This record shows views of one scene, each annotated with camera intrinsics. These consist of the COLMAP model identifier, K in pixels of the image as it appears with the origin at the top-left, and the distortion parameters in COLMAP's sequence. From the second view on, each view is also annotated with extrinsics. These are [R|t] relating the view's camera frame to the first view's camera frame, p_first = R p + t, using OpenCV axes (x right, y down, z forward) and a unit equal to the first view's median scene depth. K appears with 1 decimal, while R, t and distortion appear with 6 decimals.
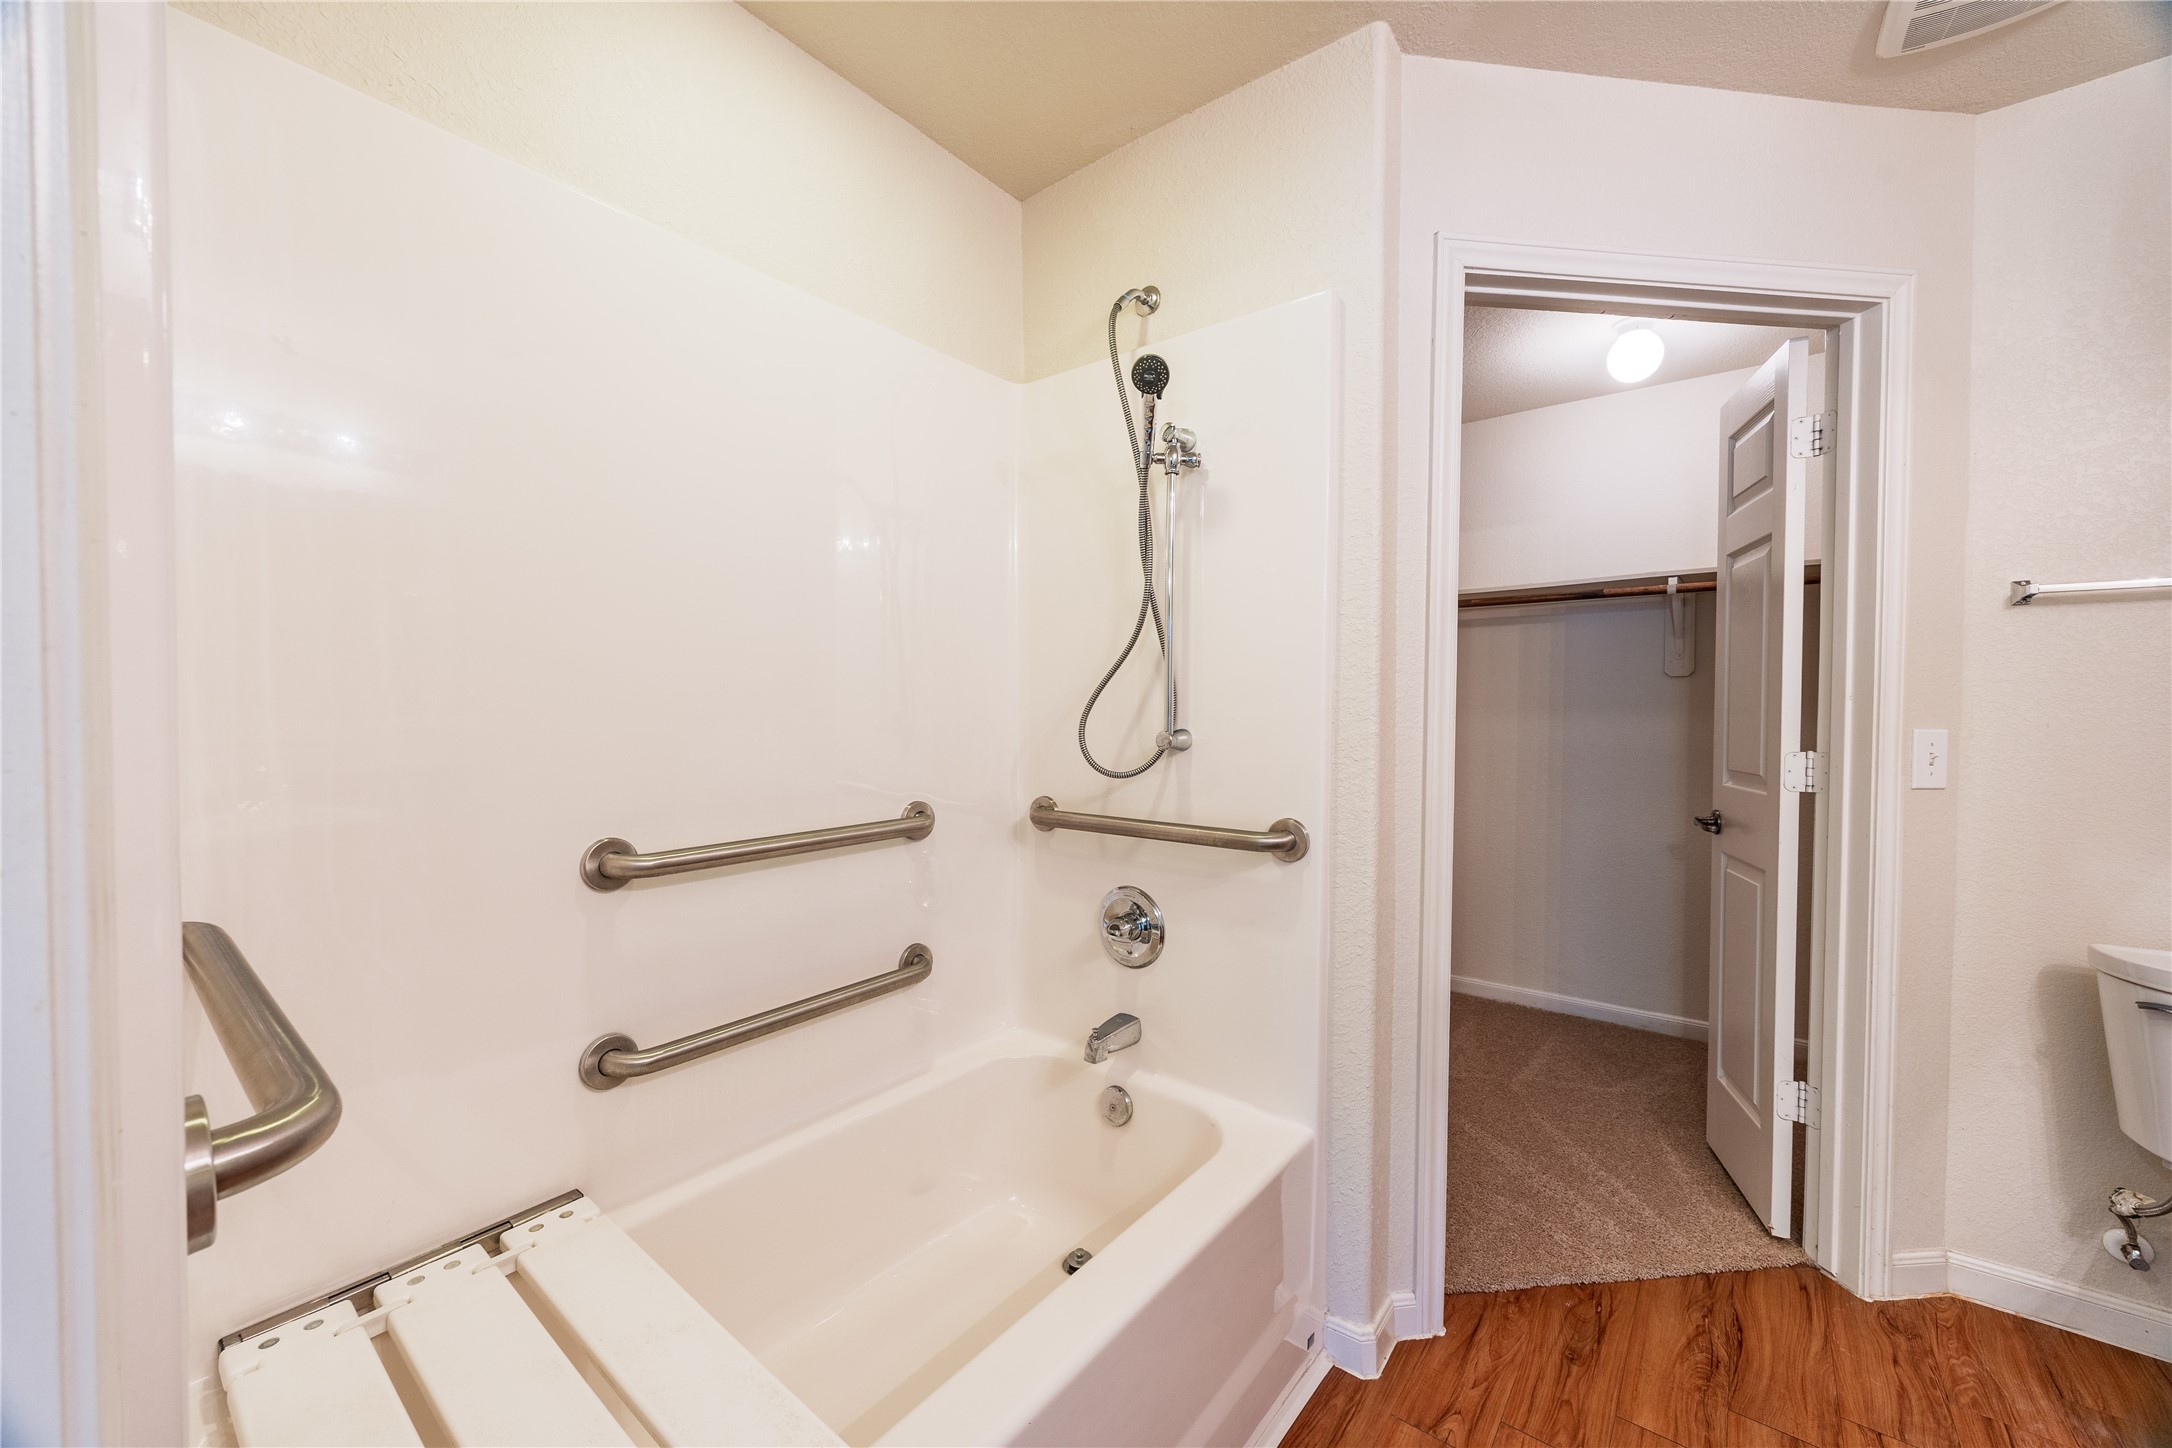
lens RADIAL K [[833.1, 0, 1091.2], [0, 833.1, 732.3], [0, 0, 1]] dist [-0.002255, 0.000110]
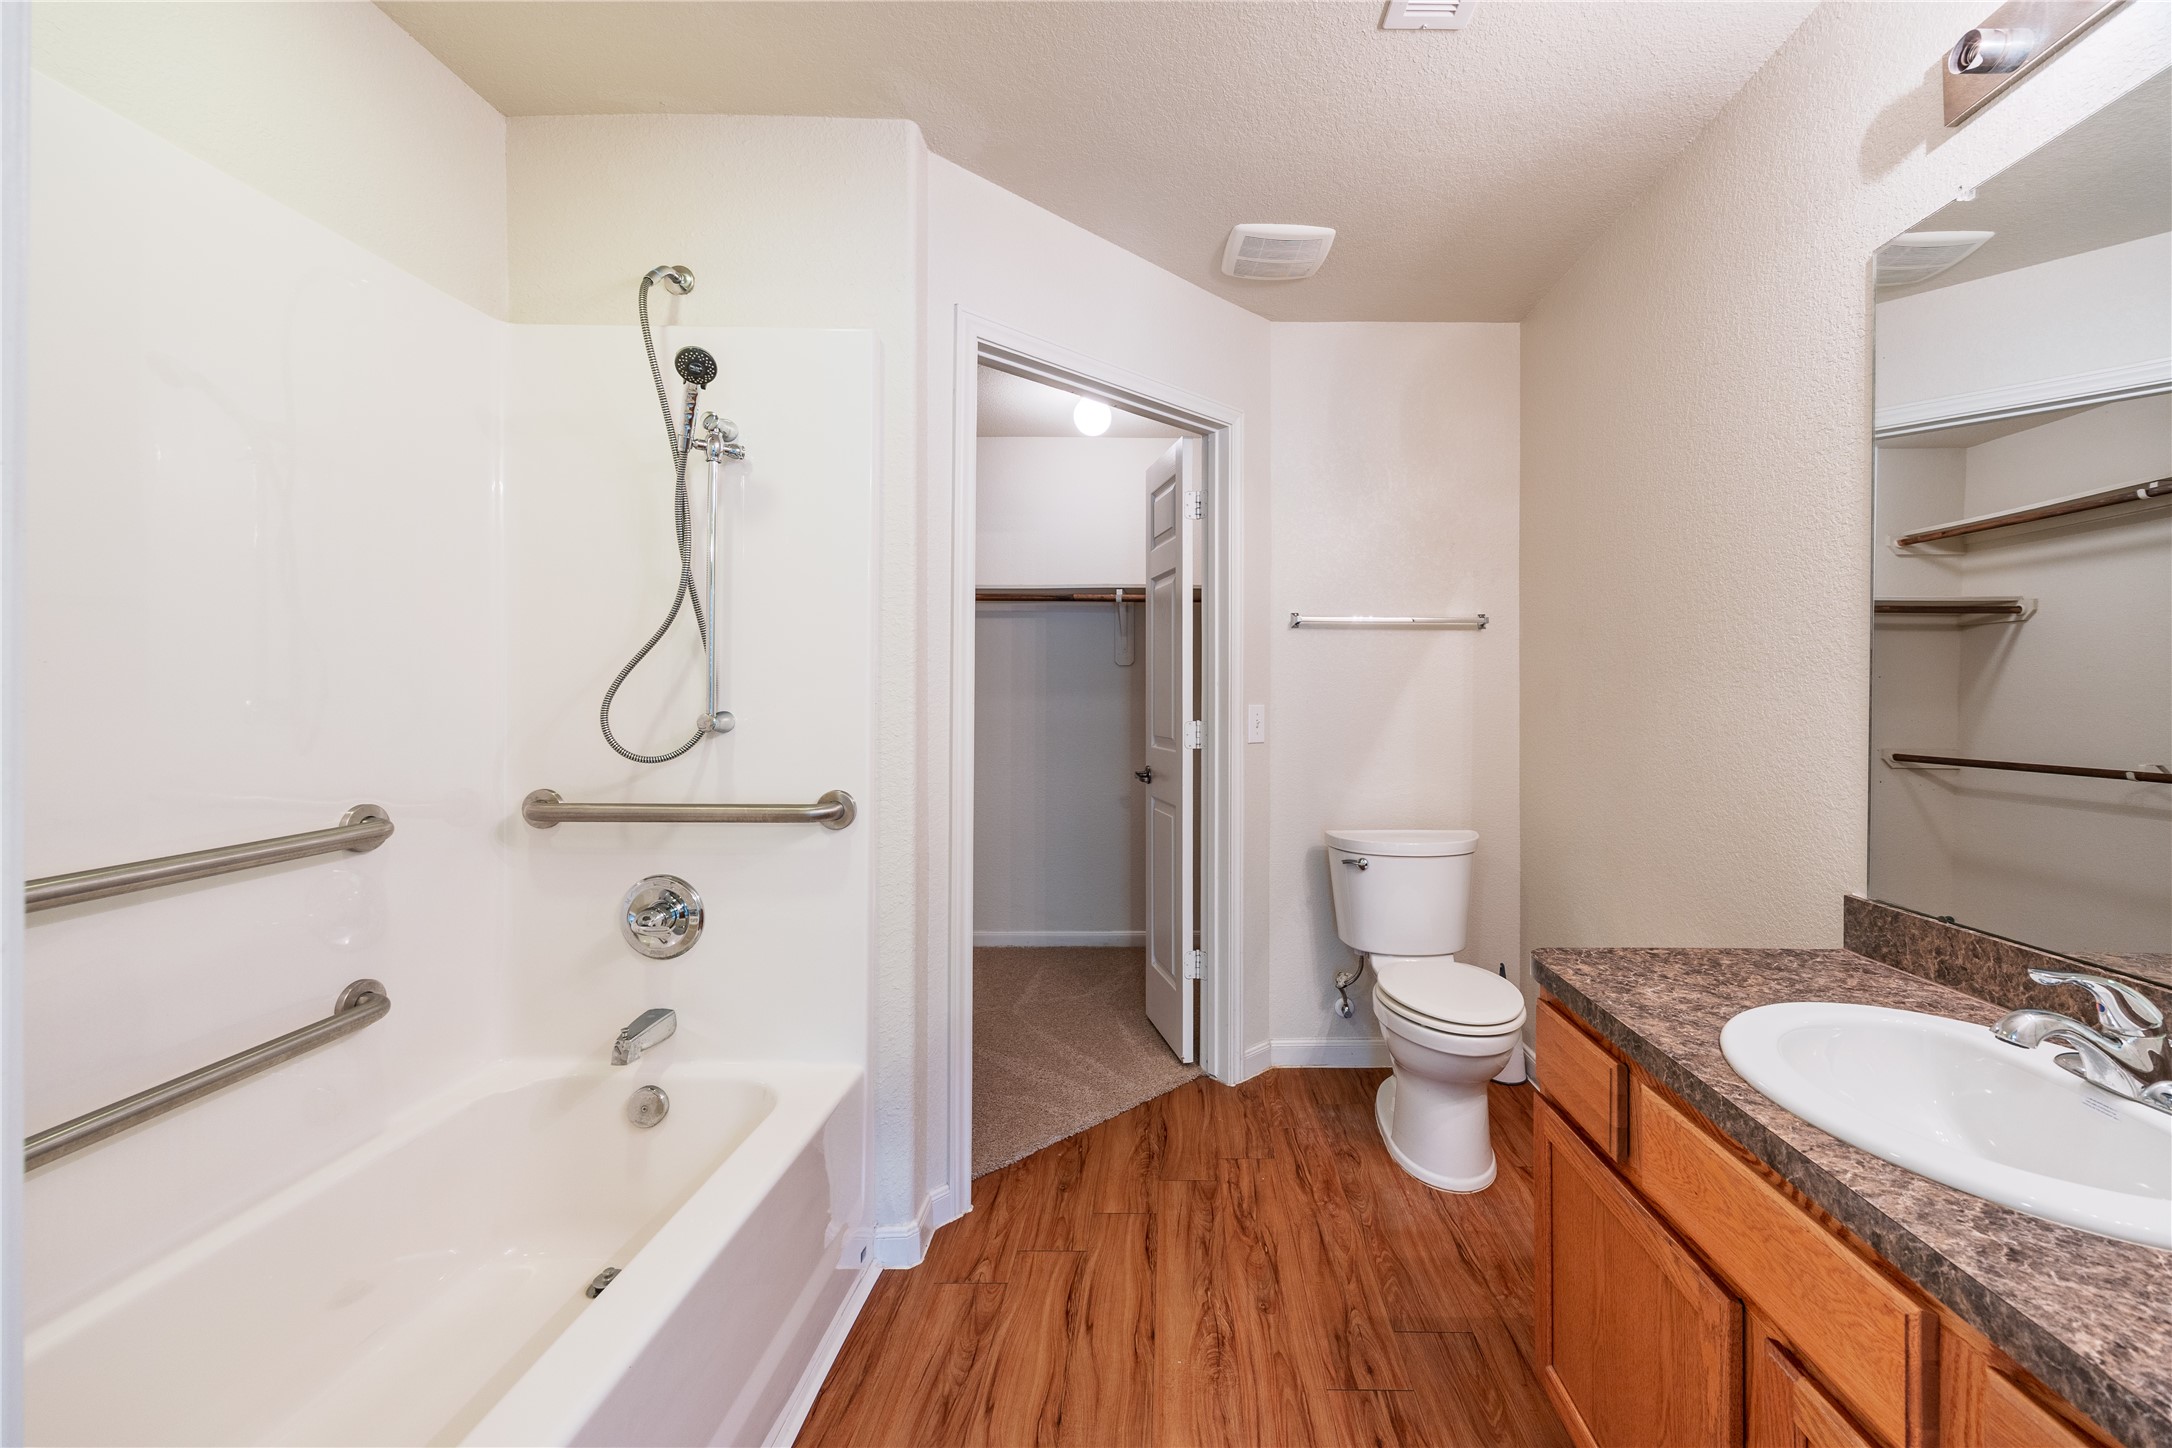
lens RADIAL K [[827.8, 0, 1079.4], [0, 827.8, 717.0], [0, 0, 1]] dist [-0.001101, 0.000017]
pose [[0.847868, -0.017038, 0.529933, -0.067089], [0.014692, 0.999855, 0.008640, 0.000964], [-0.530003, 0.000460, 0.847996, -0.100155]]
